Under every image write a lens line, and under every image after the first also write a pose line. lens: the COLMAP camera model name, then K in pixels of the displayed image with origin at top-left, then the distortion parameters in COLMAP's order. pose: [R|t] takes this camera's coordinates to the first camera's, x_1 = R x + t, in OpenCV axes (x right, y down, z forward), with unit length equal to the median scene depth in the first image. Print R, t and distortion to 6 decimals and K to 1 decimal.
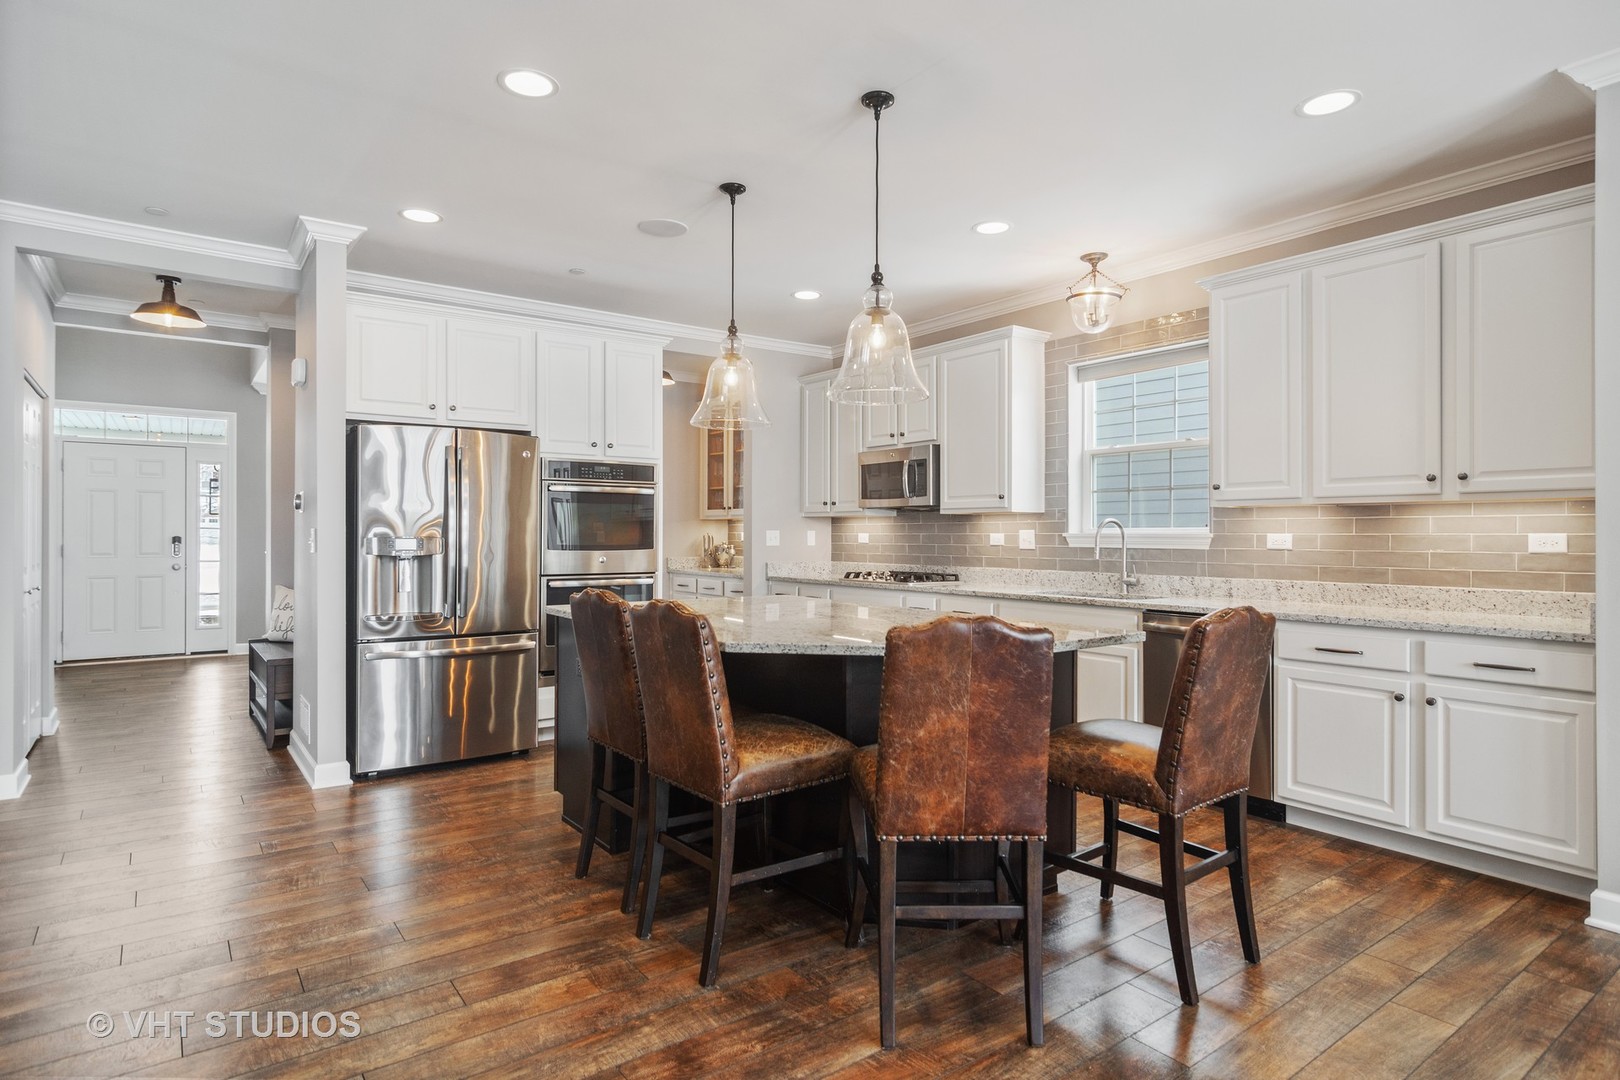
lens RADIAL K [[890.9, 0, 784.8], [0, 890.9, 507.9], [0, 0, 1]] dist [0.004531, -0.000558]
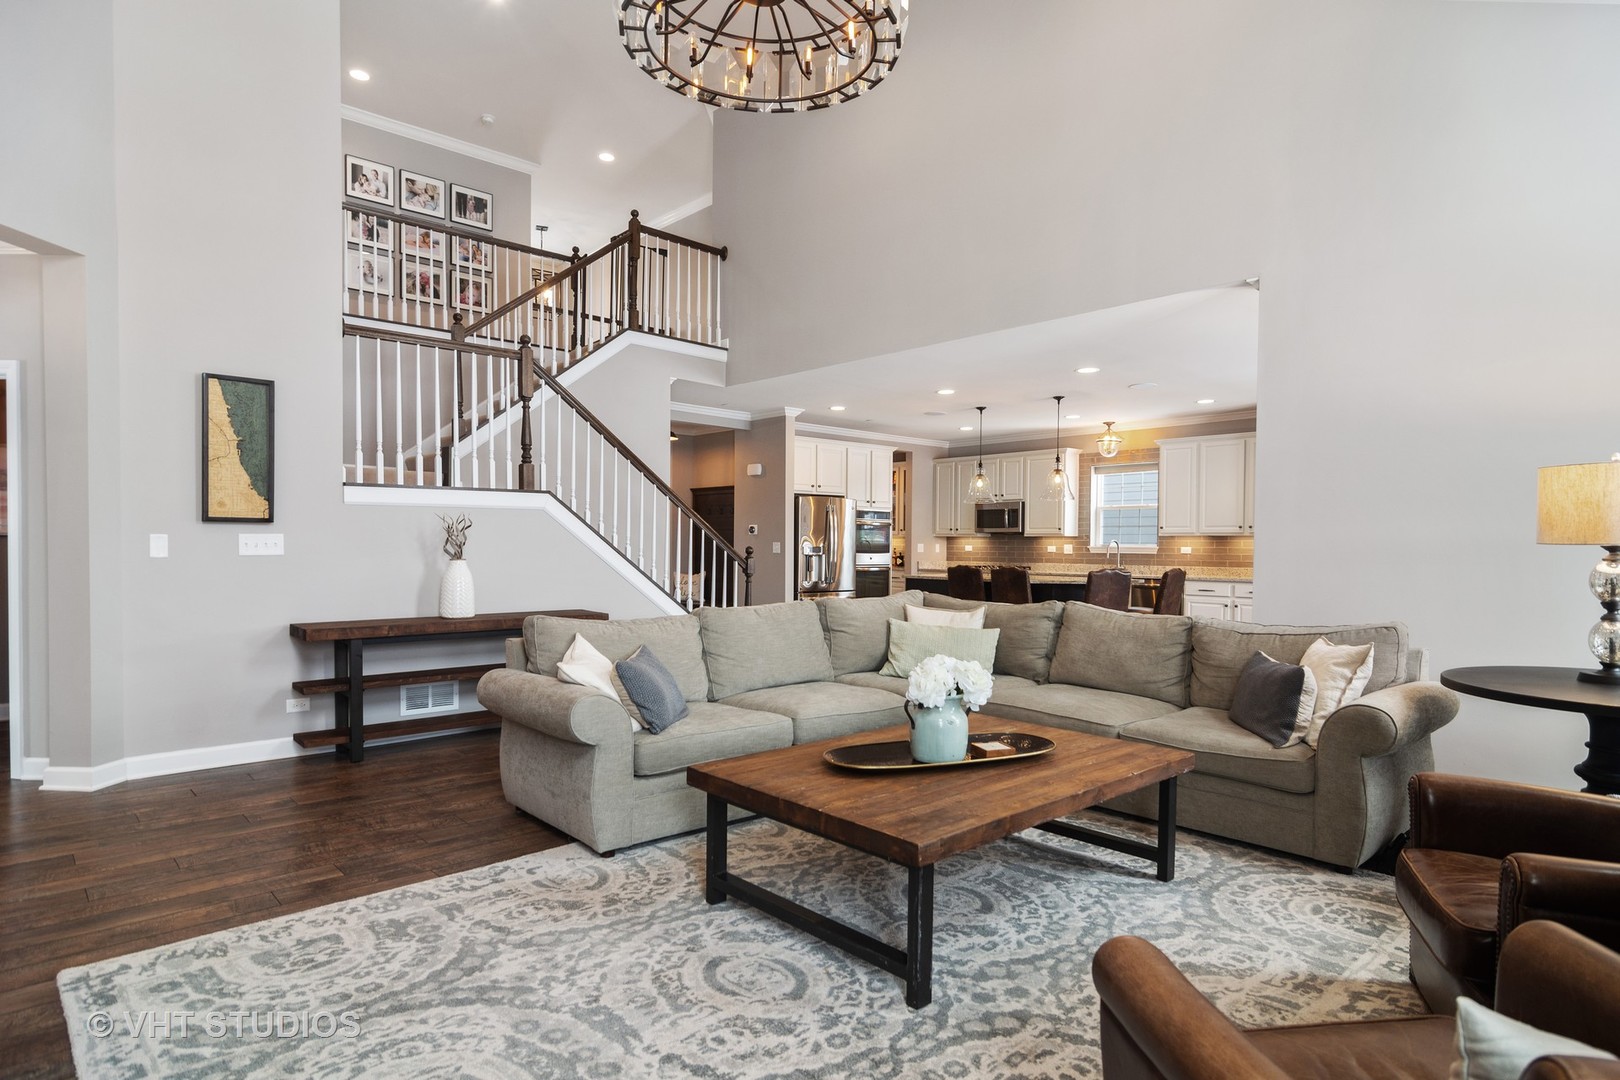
lens RADIAL K [[890.9, 0, 797.1], [0, 890.9, 540.3], [0, 0, 1]] dist [0.004531, -0.000558]
pose [[0.994907, 0.006287, 0.100602, -0.578235], [-0.008696, 0.999685, 0.023529, -0.029395], [-0.100422, -0.024284, 0.994649, -1.016560]]
